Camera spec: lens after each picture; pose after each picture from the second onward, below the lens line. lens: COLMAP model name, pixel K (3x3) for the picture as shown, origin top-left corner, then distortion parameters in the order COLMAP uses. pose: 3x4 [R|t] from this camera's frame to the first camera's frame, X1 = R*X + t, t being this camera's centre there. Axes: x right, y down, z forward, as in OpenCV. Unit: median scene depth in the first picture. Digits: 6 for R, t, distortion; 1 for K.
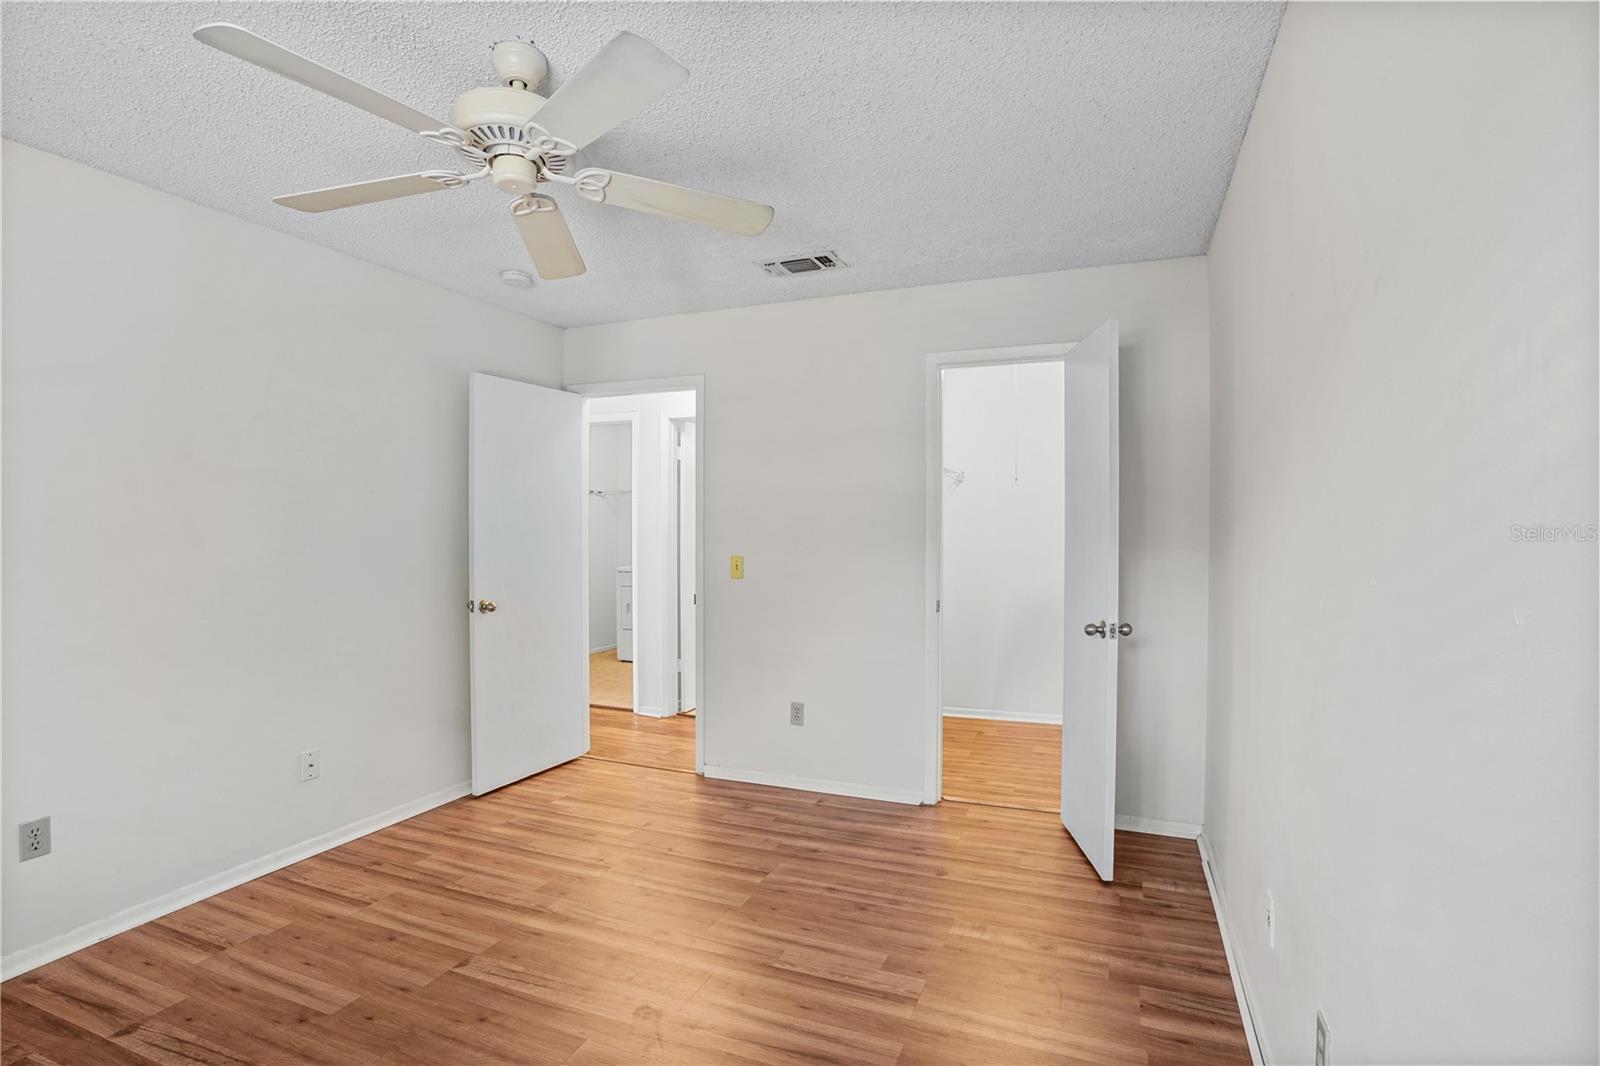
lens RADIAL K [[764.4, 0, 799.4], [0, 764.4, 533.8], [0, 0, 1]] dist [-0.000084, 0.000025]
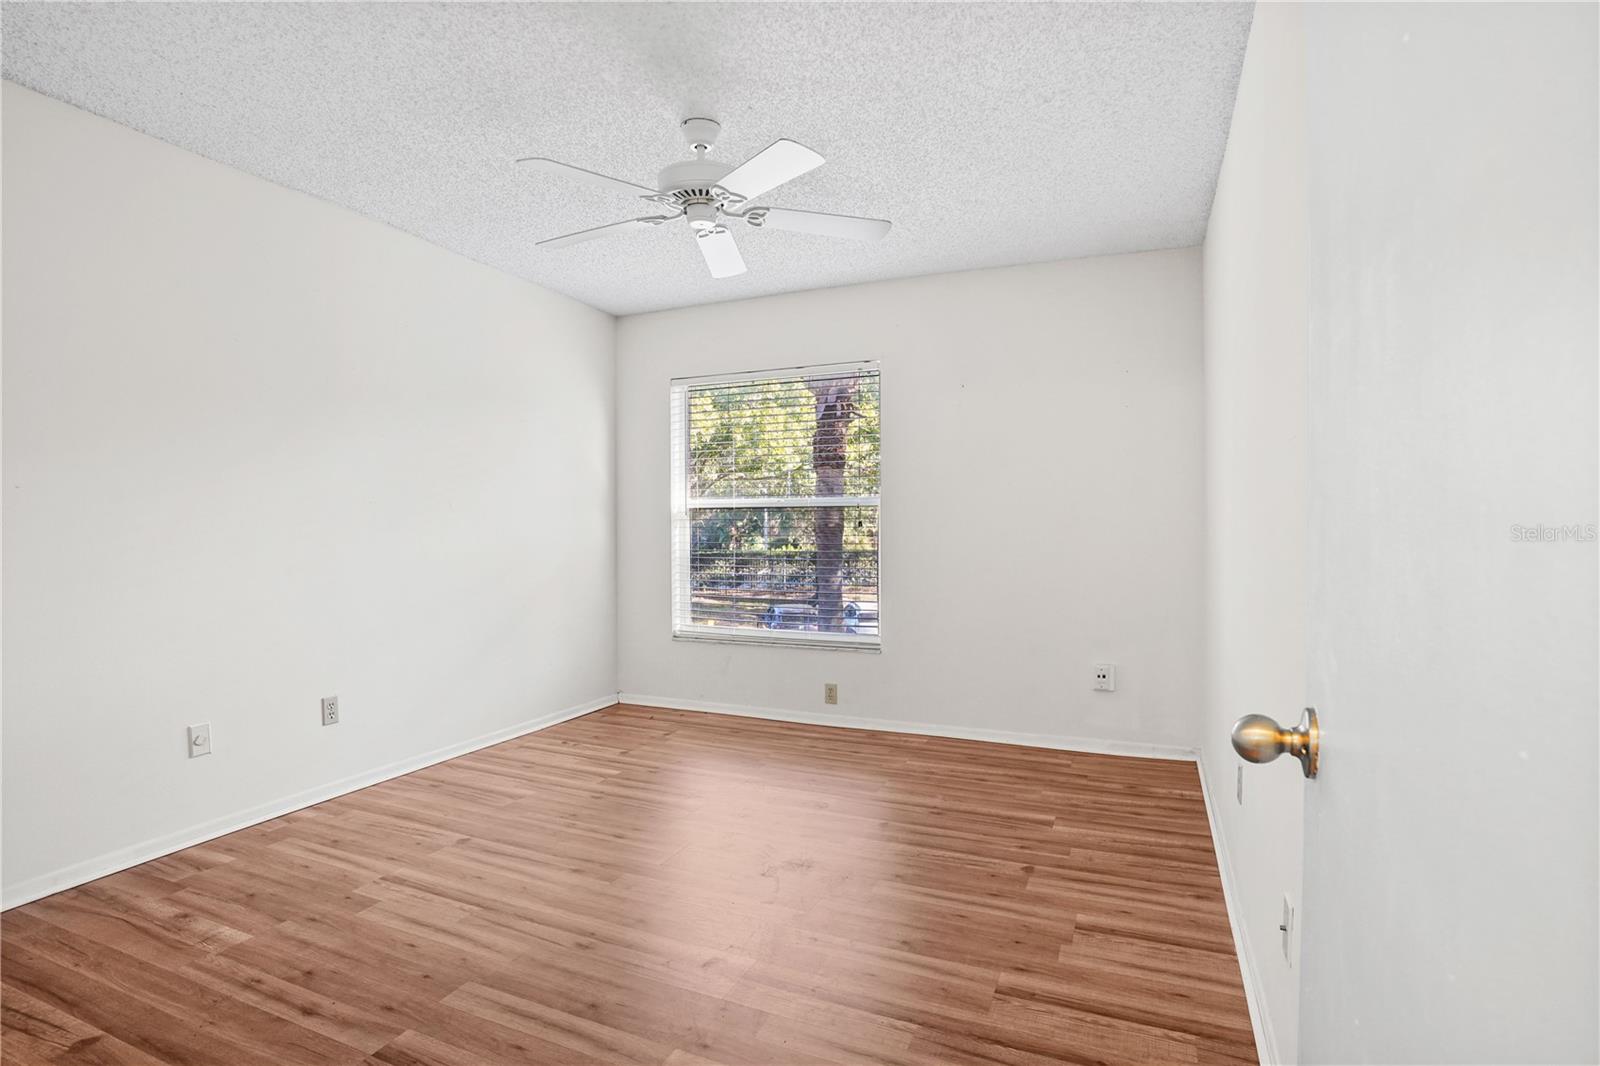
lens RADIAL K [[764.4, 0, 797.7], [0, 764.4, 528.8], [0, 0, 1]] dist [-0.000084, 0.000025]
pose [[-0.999767, 0.007919, 0.020100, -0.446664], [0.008120, 0.999918, 0.009908, 0.065062], [-0.020020, 0.010069, -0.999749, 1.892156]]
